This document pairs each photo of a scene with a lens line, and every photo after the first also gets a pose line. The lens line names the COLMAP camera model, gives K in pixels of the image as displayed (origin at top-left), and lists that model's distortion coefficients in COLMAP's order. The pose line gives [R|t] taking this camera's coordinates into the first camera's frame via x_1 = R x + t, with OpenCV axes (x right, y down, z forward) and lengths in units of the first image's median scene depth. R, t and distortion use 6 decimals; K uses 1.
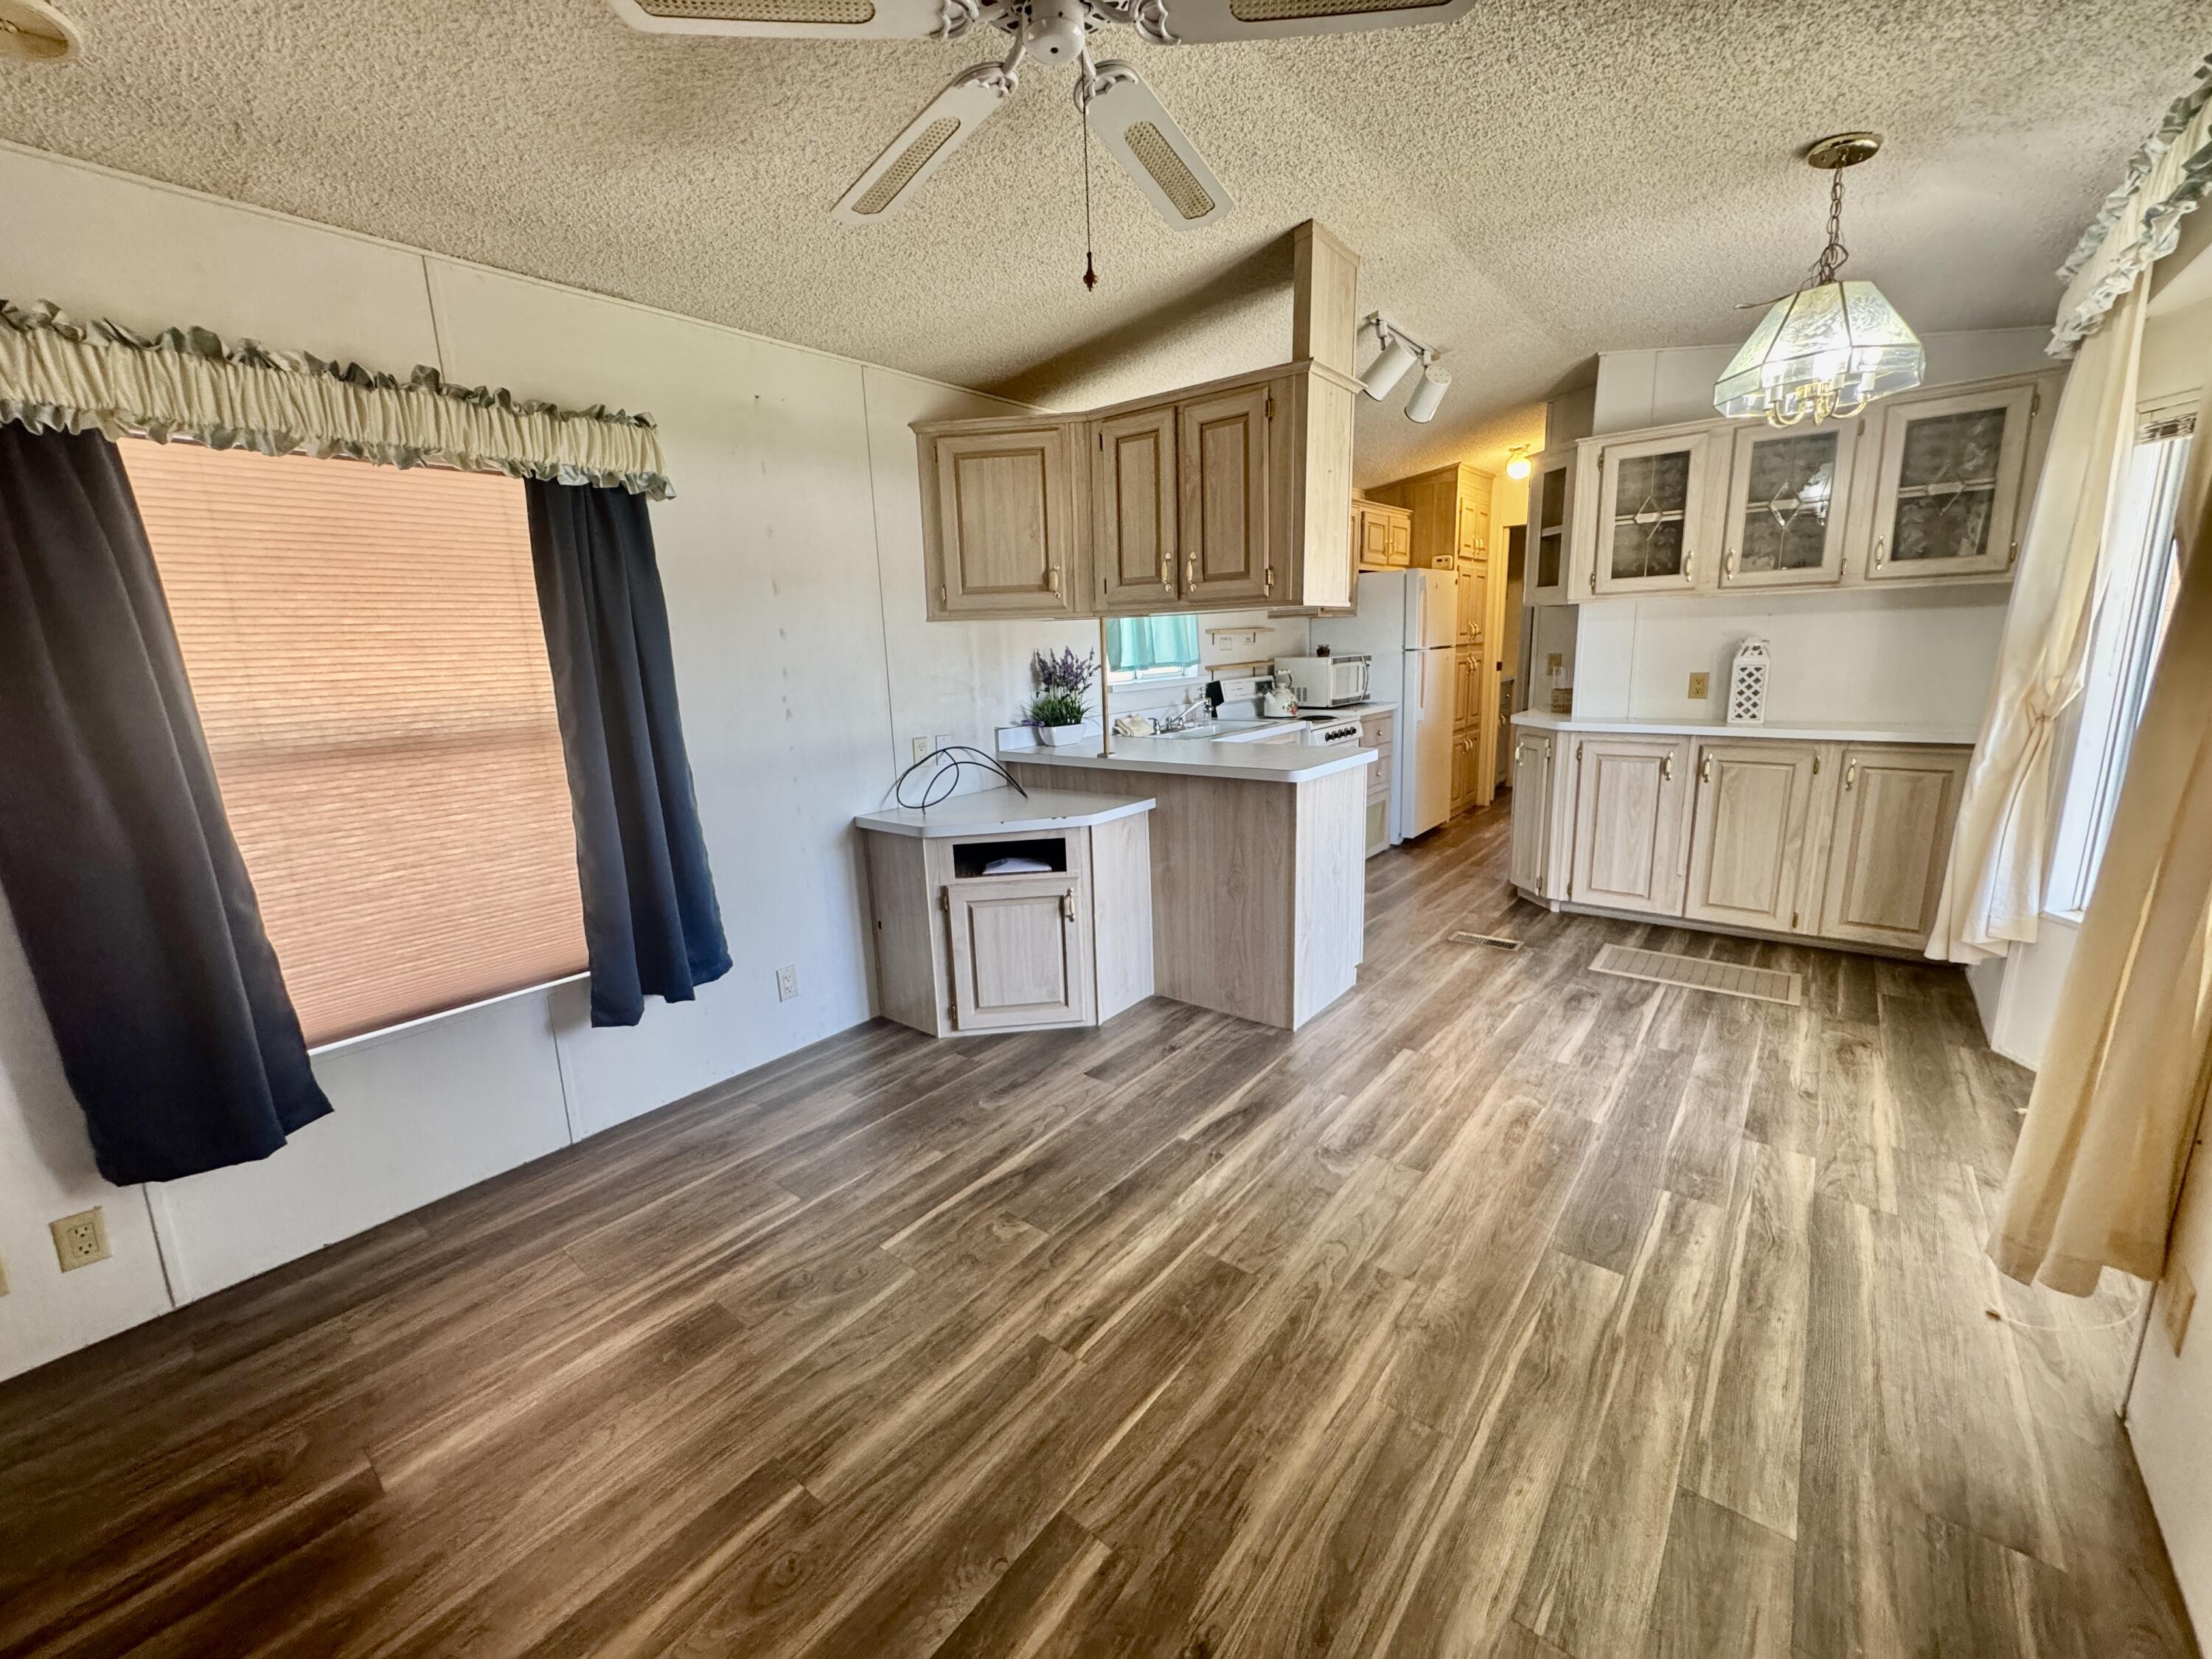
lens RADIAL K [[880.5, 0, 1104.1], [0, 880.5, 834.2], [0, 0, 1]] dist [0.000811, -0.000004]
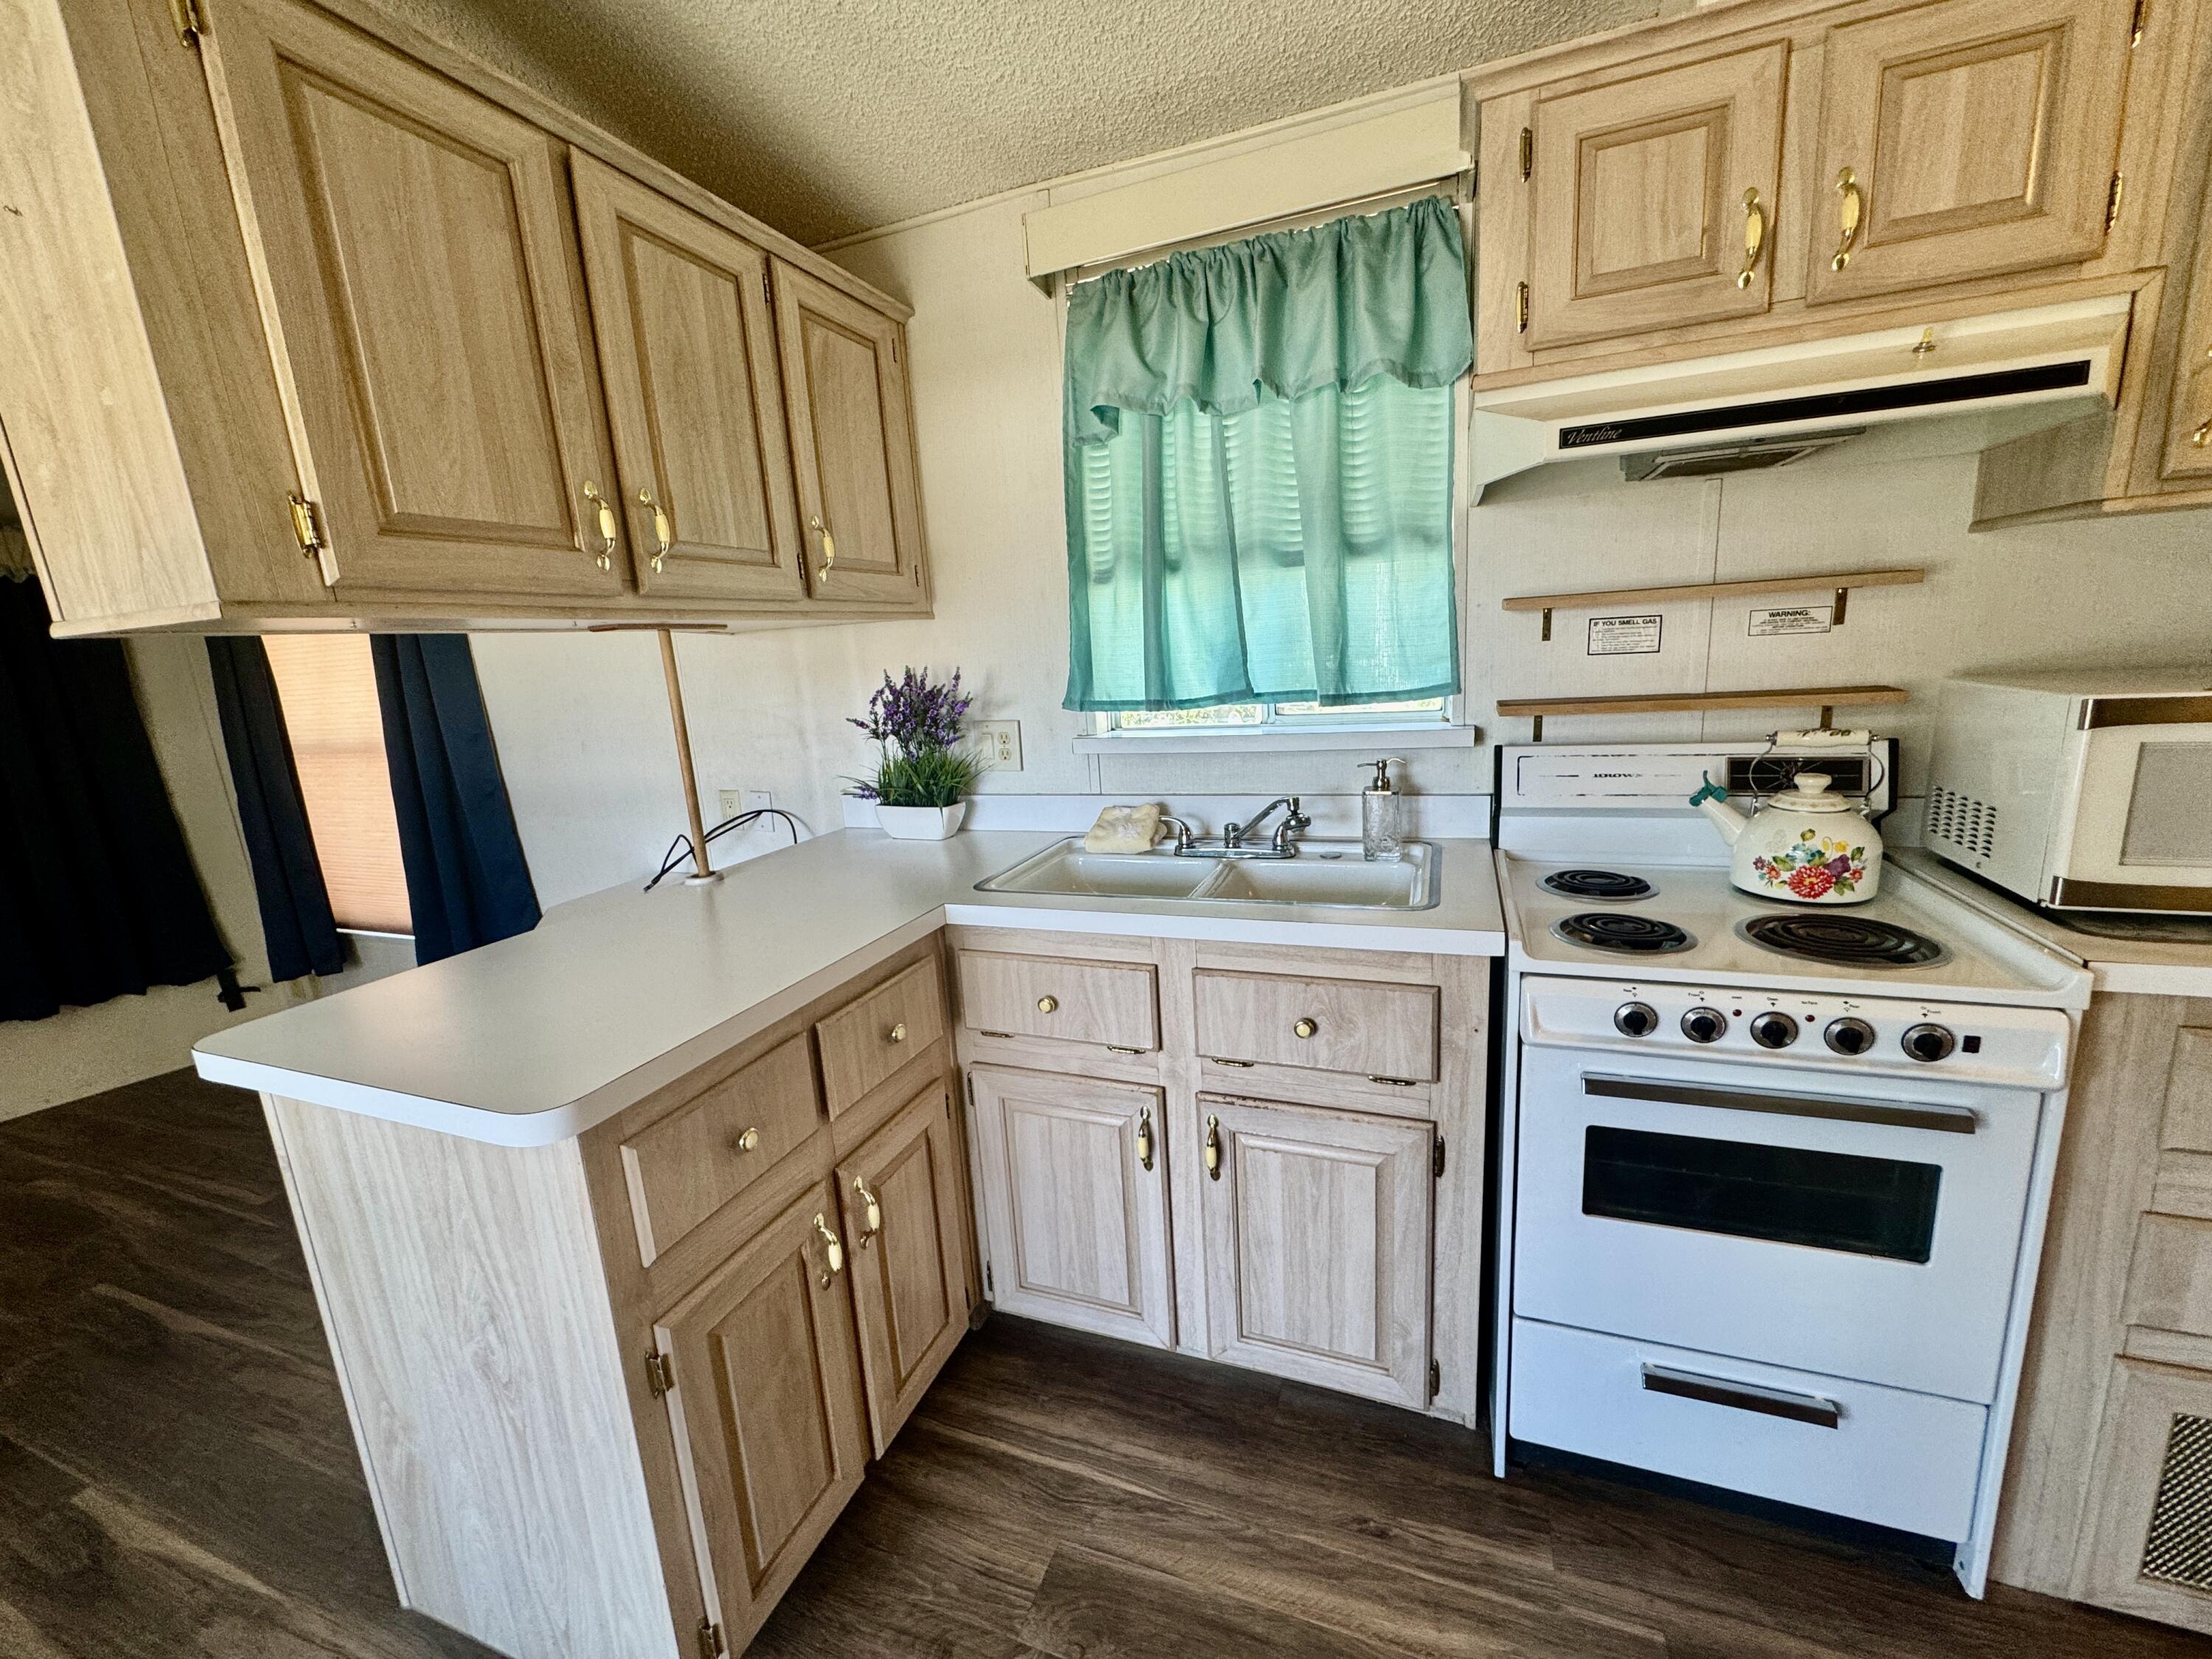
lens RADIAL K [[880.5, 0, 1106.3], [0, 880.5, 819.7], [0, 0, 1]] dist [0.000811, -0.000004]
pose [[0.309028, 0.205885, -0.928500, 0.786254], [-0.150049, 0.974614, 0.166170, -0.341180], [0.939142, 0.087970, 0.332076, 1.388101]]
